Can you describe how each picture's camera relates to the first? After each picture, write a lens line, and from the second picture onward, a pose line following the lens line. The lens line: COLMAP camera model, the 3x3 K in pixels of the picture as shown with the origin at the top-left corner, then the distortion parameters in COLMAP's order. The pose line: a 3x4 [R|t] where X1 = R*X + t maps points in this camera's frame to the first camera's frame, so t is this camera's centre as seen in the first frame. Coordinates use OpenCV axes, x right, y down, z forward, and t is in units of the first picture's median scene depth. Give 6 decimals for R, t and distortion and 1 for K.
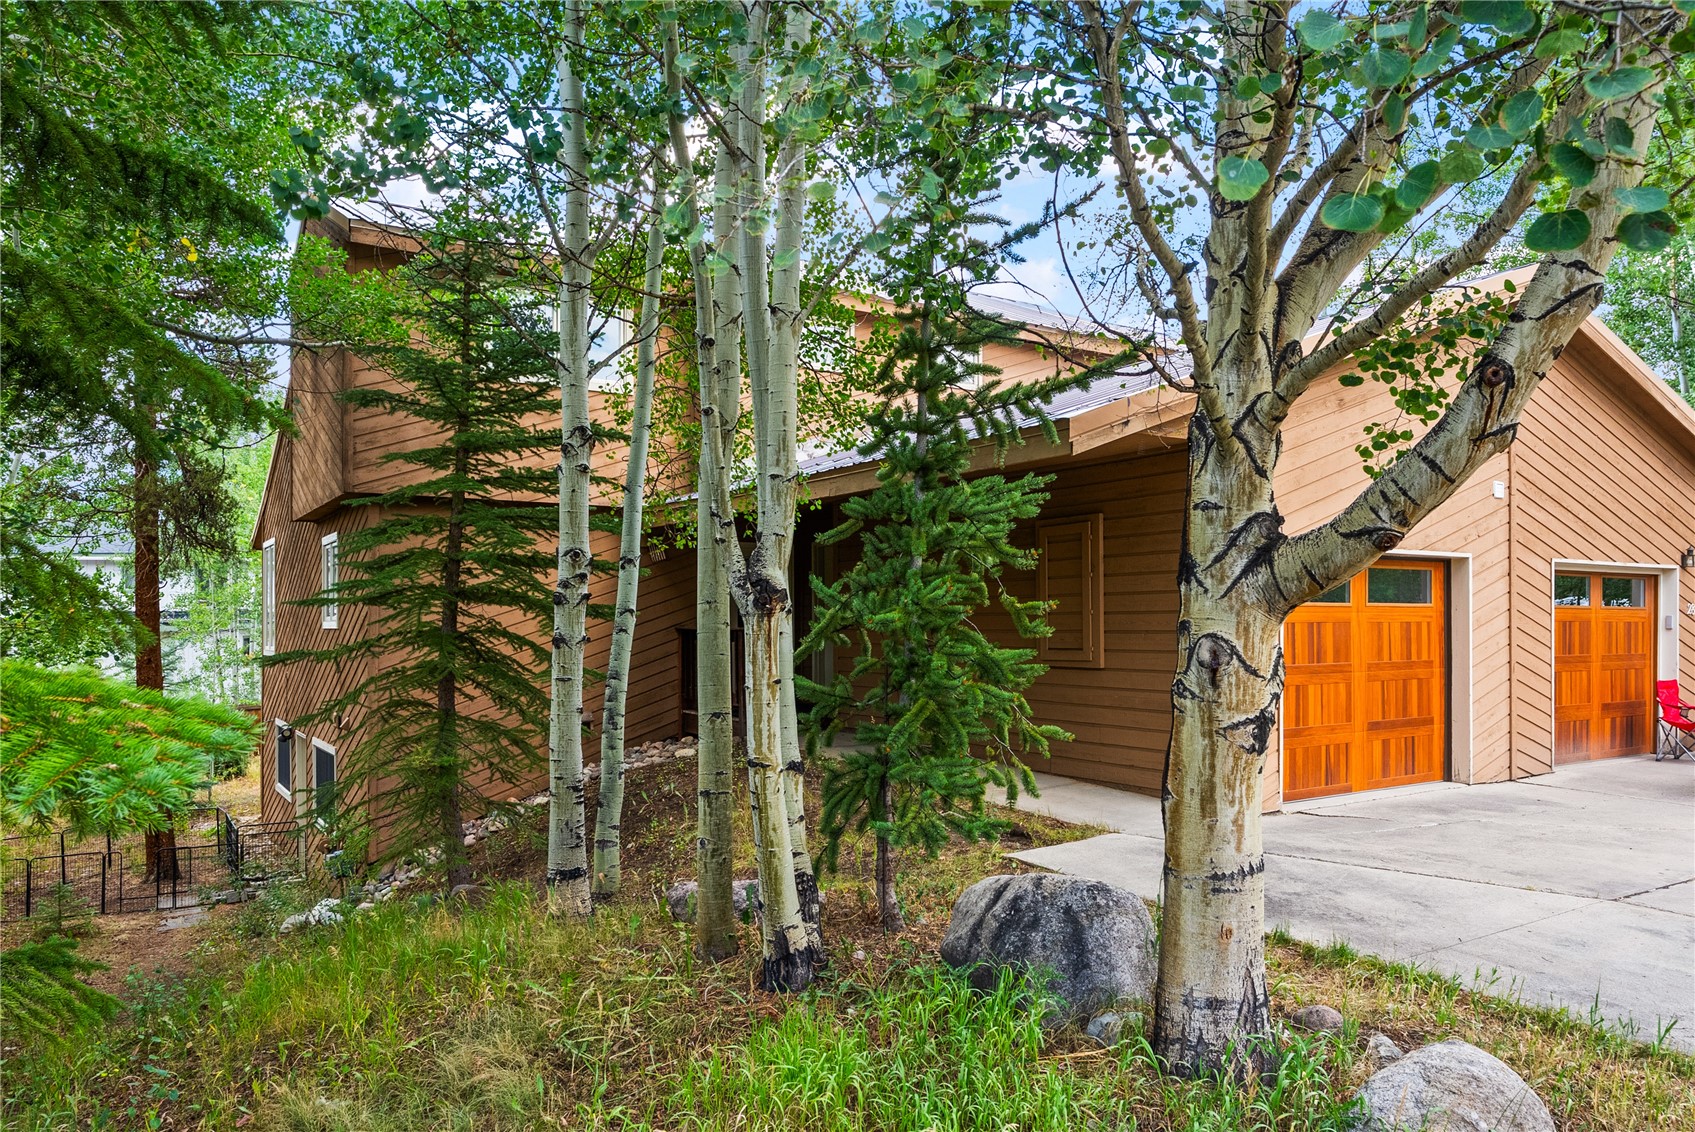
lens RADIAL K [[1153.9, 0, 848.6], [0, 1153.9, 639.6], [0, 0, 1]] dist [0.000234, -0.000225]
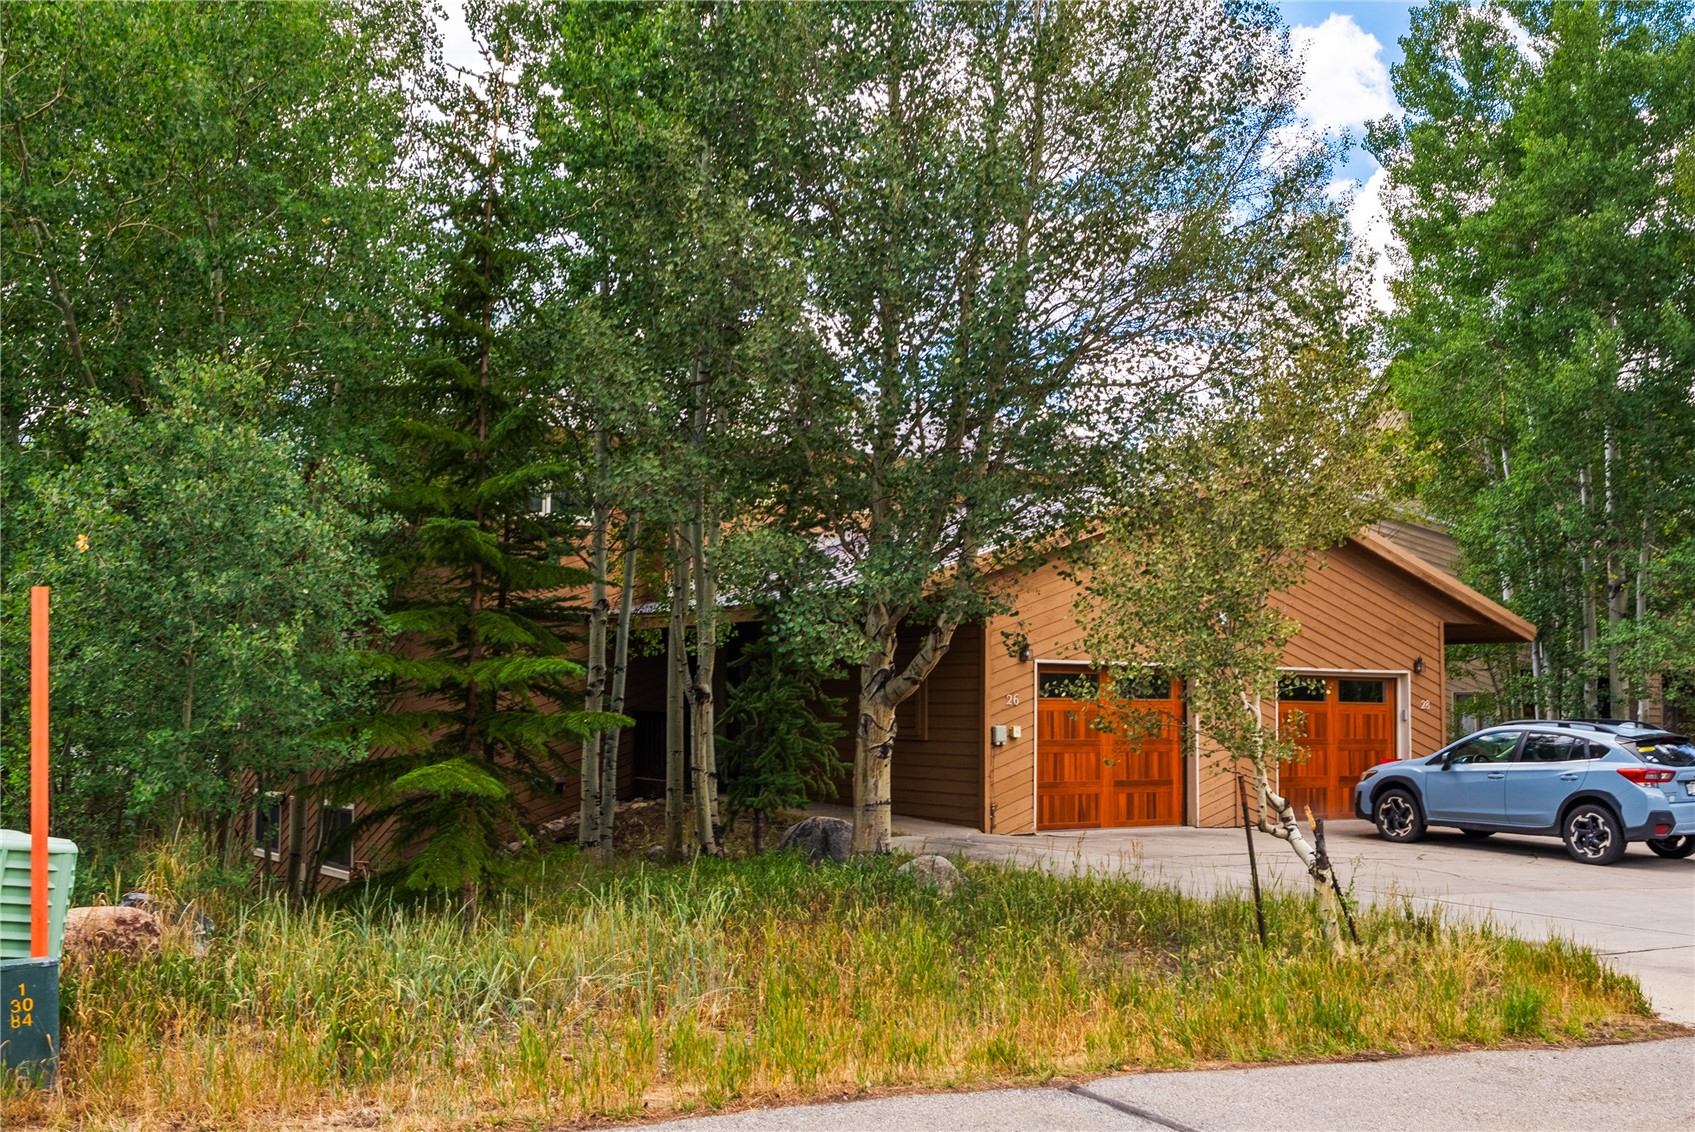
lens RADIAL K [[1686.1, 0, 844.8], [0, 1686.1, 598.7], [0, 0, 1]] dist [0.007939, 0.007538]
pose [[0.999864, 0.013138, 0.009960, 0.127441], [-0.012317, 0.996841, -0.078456, 0.020839], [-0.010960, 0.078323, 0.996868, -1.685676]]
